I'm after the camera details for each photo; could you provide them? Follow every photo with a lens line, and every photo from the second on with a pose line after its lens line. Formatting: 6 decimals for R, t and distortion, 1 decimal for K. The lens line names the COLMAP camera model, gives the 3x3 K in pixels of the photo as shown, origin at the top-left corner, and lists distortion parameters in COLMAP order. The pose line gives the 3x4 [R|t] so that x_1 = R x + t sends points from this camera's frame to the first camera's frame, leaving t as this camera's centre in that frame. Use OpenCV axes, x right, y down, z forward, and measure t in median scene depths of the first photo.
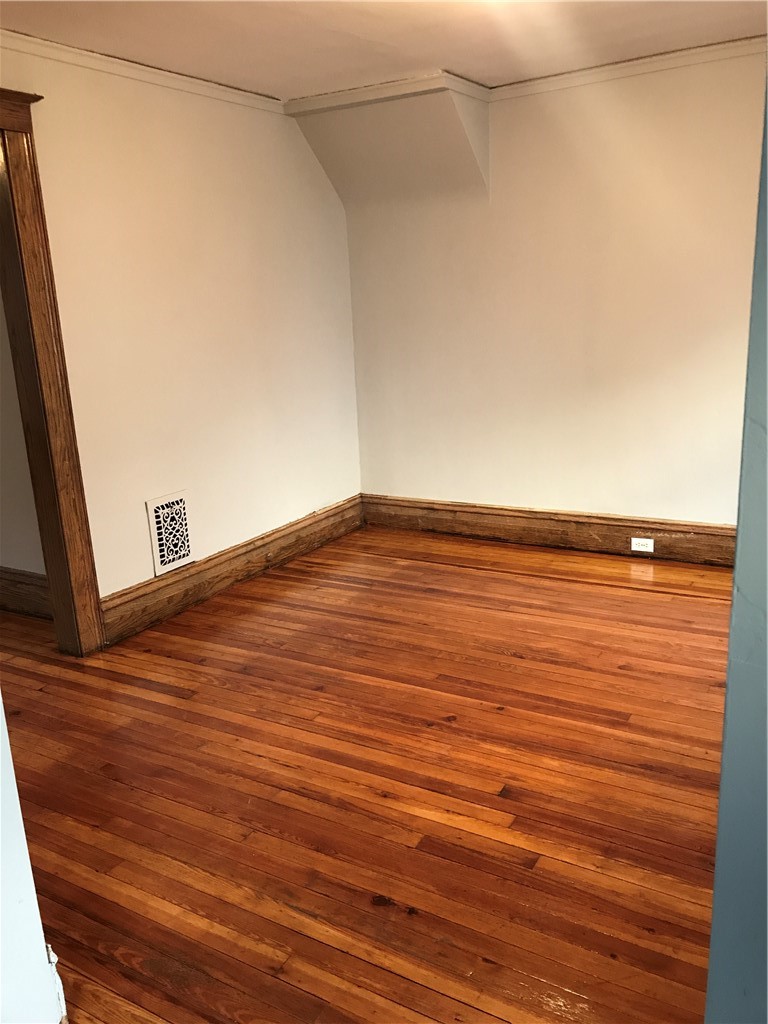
lens RADIAL K [[831.1, 0, 384.0], [0, 831.1, 512.0], [0, 0, 1]] dist [-0.007555, 0.010007]
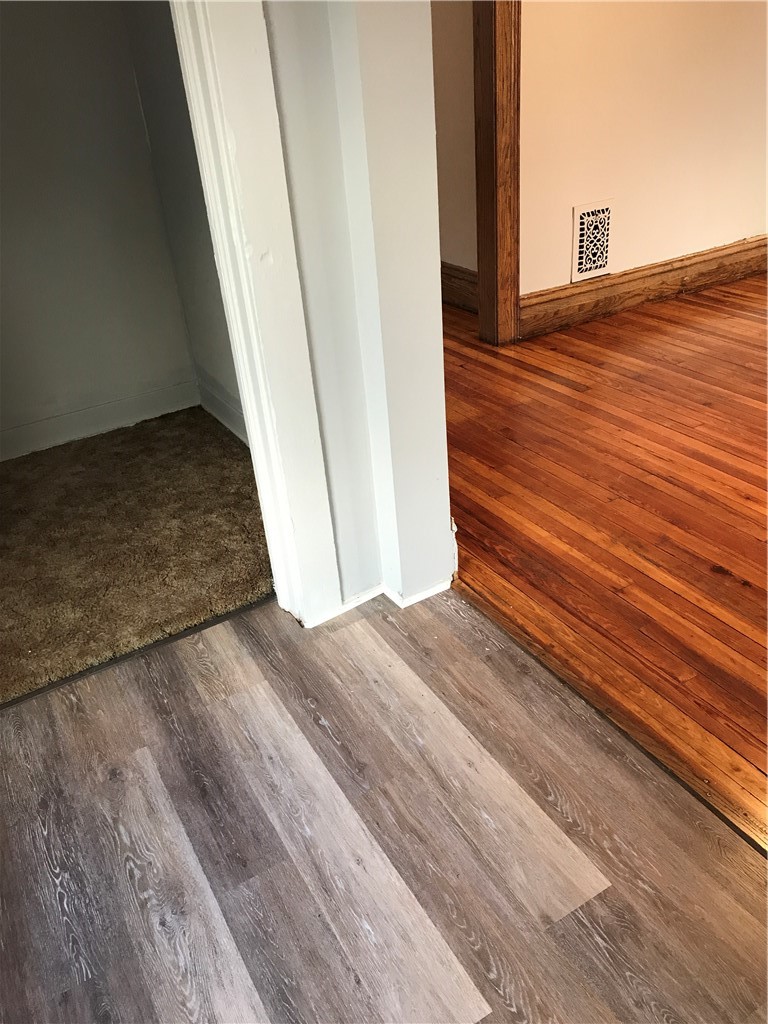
lens RADIAL K [[831.1, 0, 384.0], [0, 831.1, 512.0], [0, 0, 1]] dist [-0.007555, 0.010007]
pose [[0.878088, 0.221416, -0.424190, 0.036286], [-0.089190, 0.946699, 0.309526, 0.052887], [0.470114, -0.233957, 0.851033, -0.103825]]
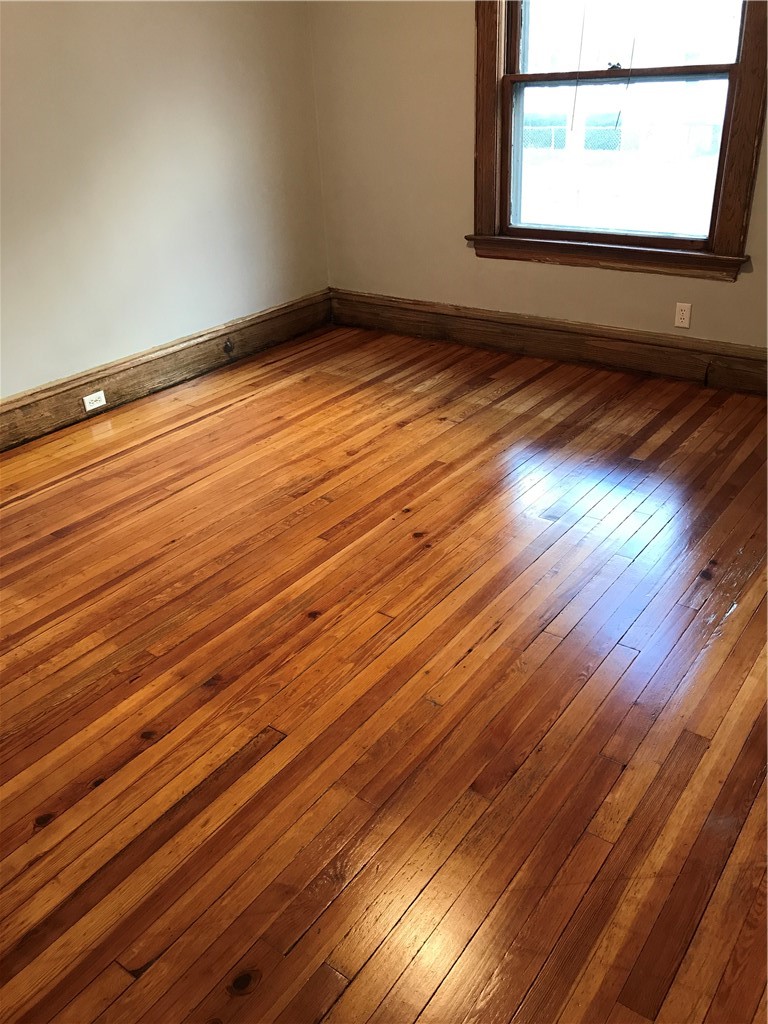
lens RADIAL K [[862.9, 0, 384.0], [0, 862.9, 512.0], [0, 0, 1]] dist [0.005335, 0.003484]
pose [[0.089509, -0.418541, 0.903776, -0.720353], [0.289202, 0.879245, 0.378538, -0.152815], [-0.953074, 0.227491, 0.199743, 0.703393]]
